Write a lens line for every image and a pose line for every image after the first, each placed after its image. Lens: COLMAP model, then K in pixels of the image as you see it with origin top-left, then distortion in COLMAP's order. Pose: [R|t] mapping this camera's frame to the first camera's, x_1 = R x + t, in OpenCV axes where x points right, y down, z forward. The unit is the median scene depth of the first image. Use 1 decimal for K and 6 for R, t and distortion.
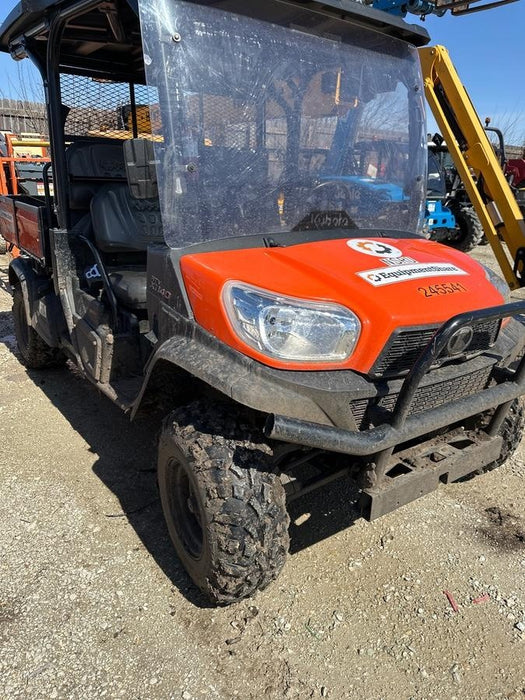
lens RADIAL K [[511.3, 0, 262.5], [0, 511.3, 350.0], [0, 0, 1]] dist [0.044484, 0.000648]
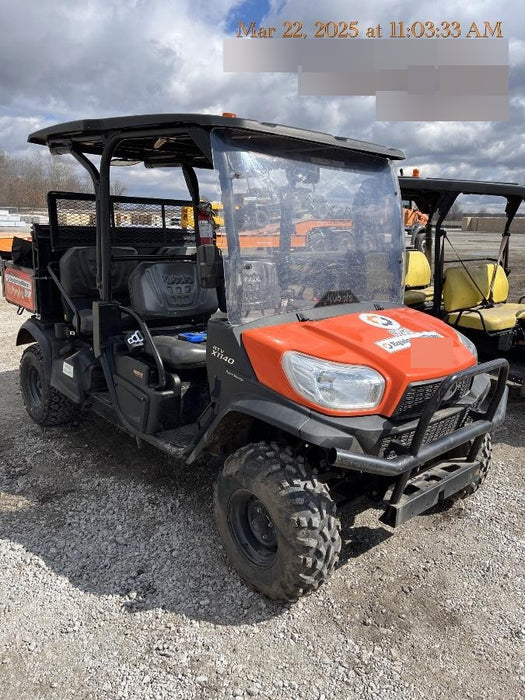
lens RADIAL K [[535.1, 0, 262.5], [0, 535.1, 350.0], [0, 0, 1]] dist [0.038883, 0.000458]
pose [[0.993153, -0.023890, 0.114349, -0.263848], [0.033031, 0.996349, -0.078719, -0.027410], [-0.112051, 0.081957, 0.990317, -0.358752]]
